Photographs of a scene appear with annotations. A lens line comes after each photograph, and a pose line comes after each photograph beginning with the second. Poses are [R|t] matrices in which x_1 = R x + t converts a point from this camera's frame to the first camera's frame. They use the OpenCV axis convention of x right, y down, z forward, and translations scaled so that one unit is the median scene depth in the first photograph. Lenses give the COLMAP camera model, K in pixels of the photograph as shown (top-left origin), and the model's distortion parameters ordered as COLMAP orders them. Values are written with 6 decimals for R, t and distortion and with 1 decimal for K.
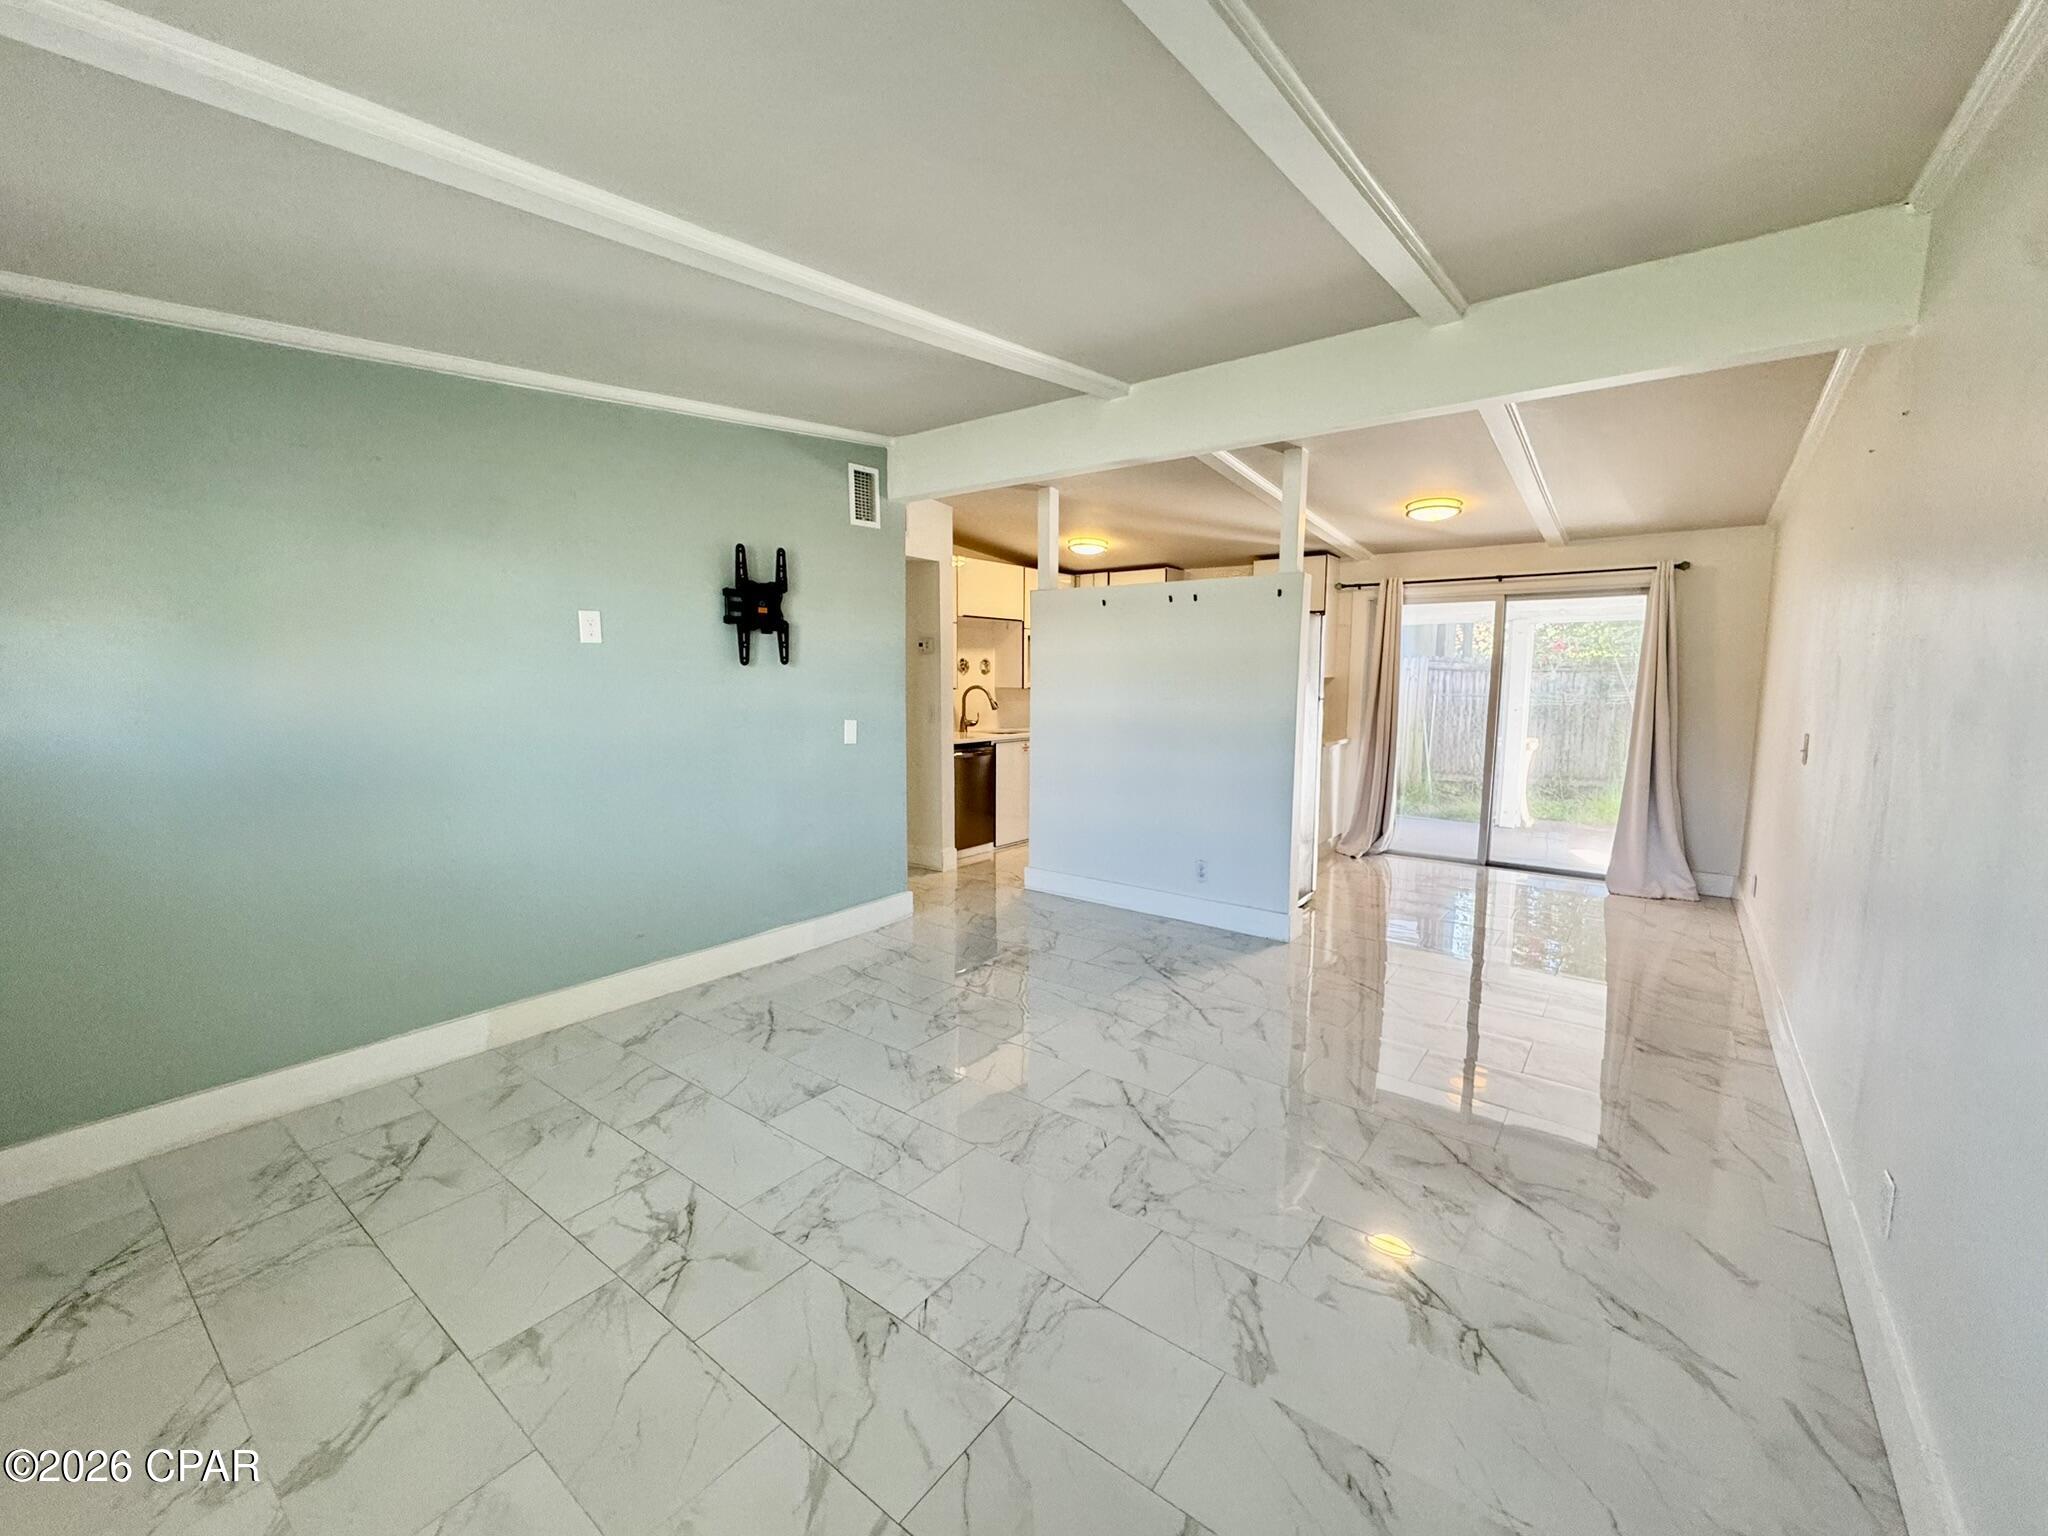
lens RADIAL K [[841.5, 0, 1024.0], [0, 841.5, 768.0], [0, 0, 1]] dist [0.002175, 0.000165]
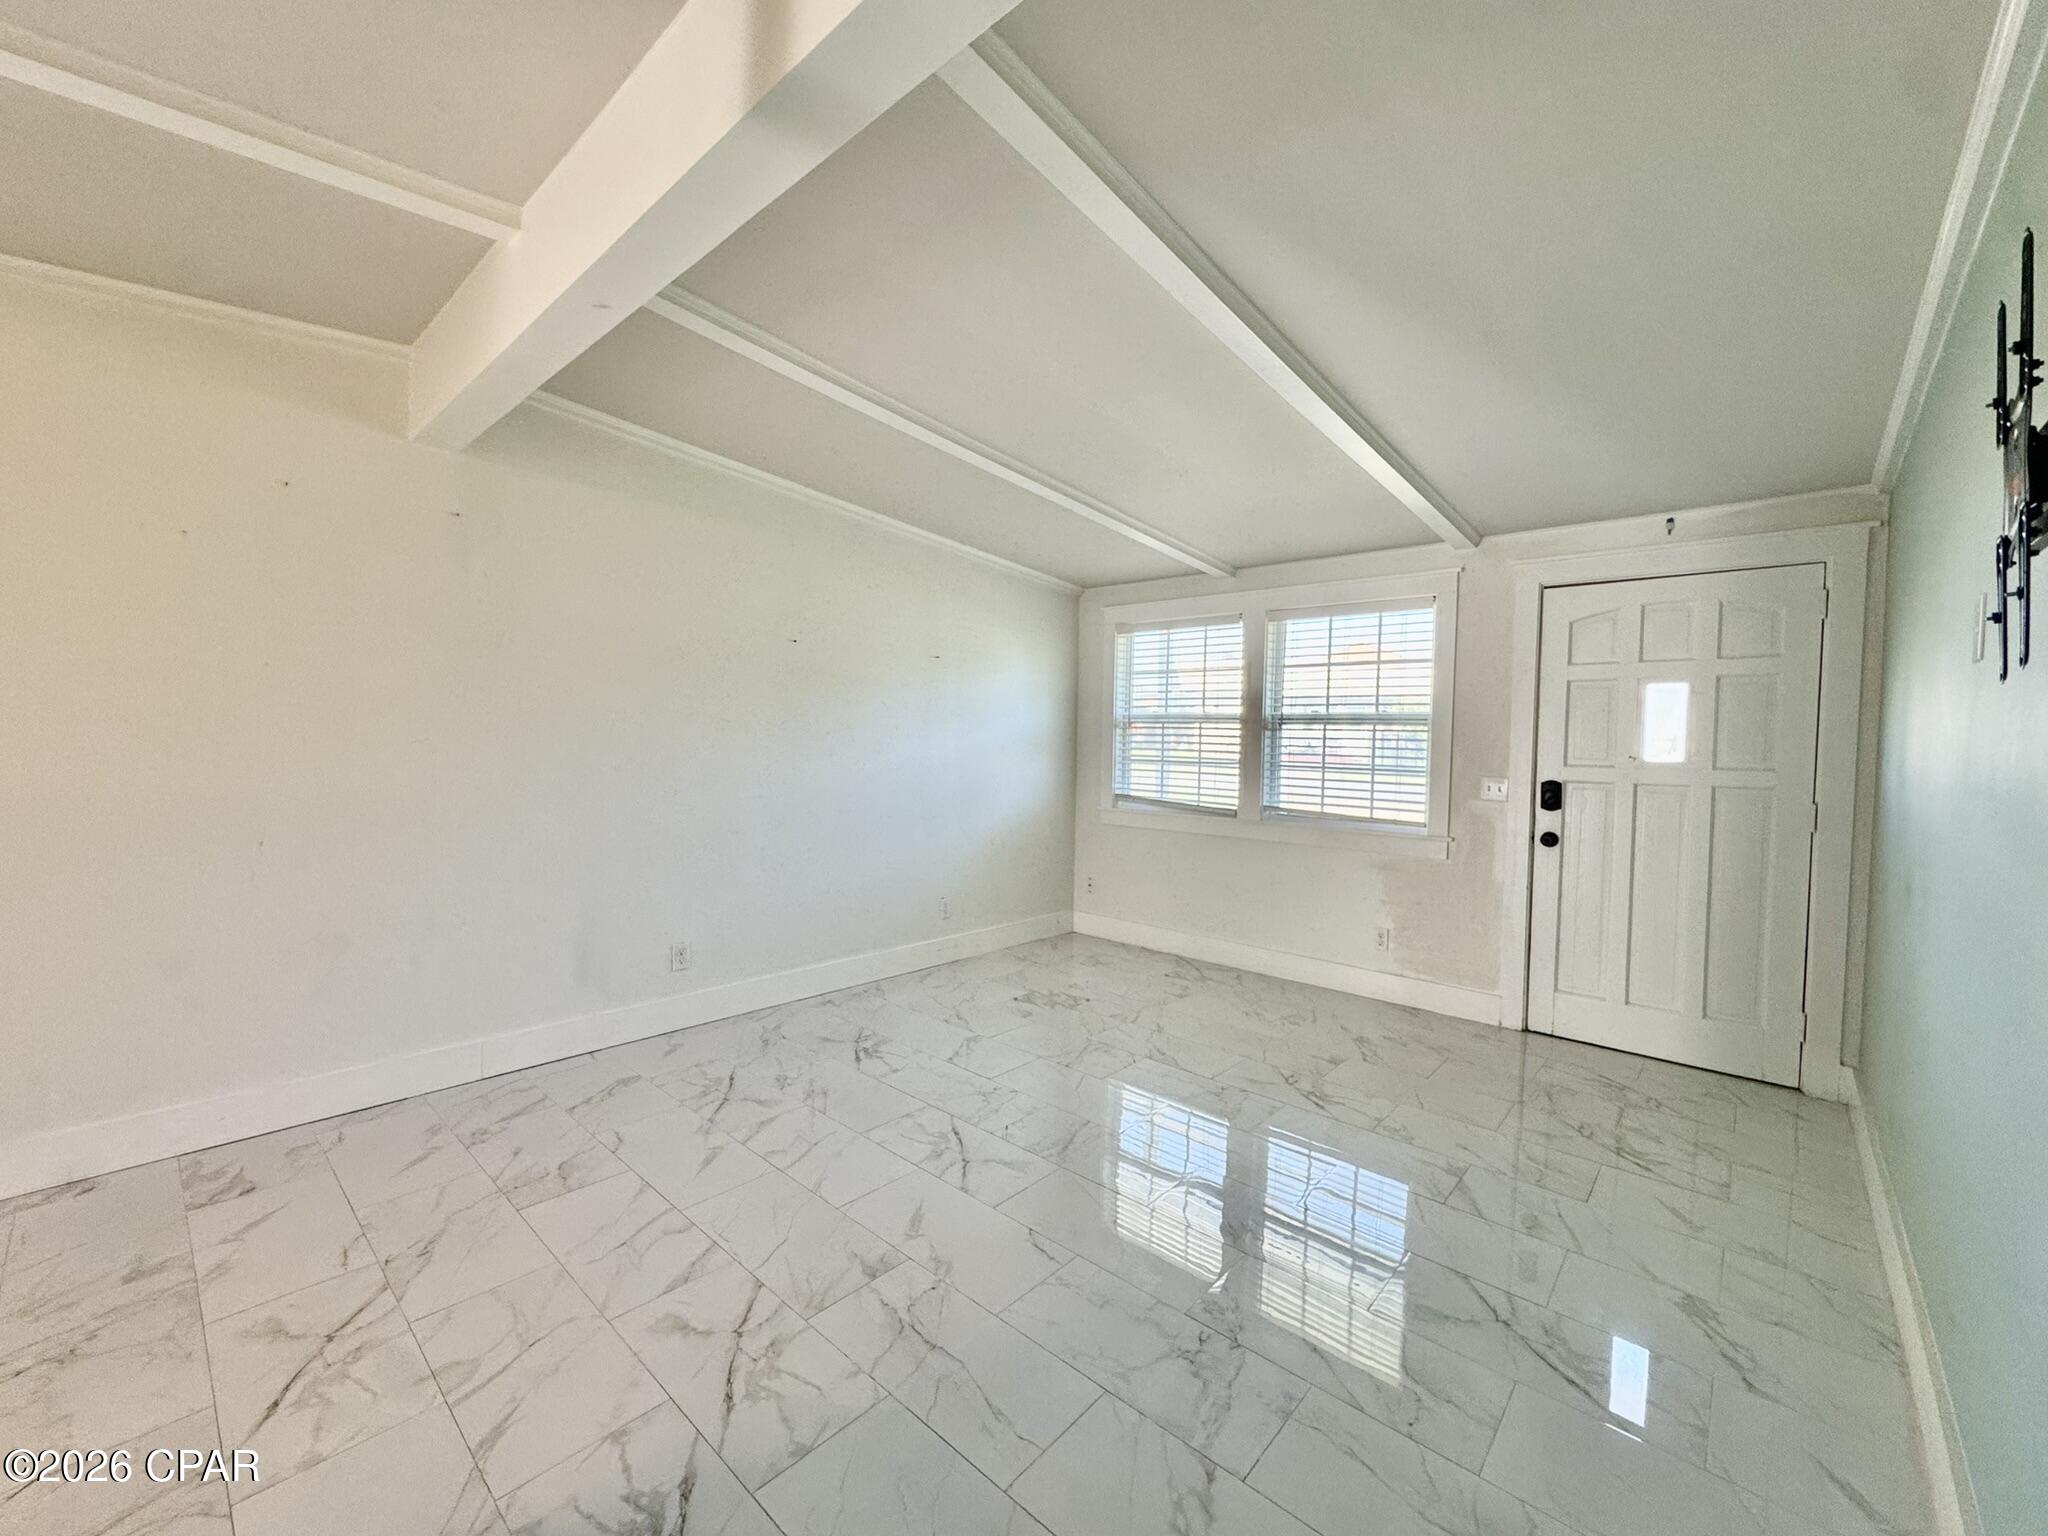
lens RADIAL K [[841.5, 0, 1024.0], [0, 841.5, 768.0], [0, 0, 1]] dist [0.002175, 0.000165]
pose [[-0.996417, -0.028403, 0.079669, -0.002935], [-0.016158, 0.988504, 0.150331, -0.201223], [-0.083023, 0.148505, -0.985420, 2.030237]]
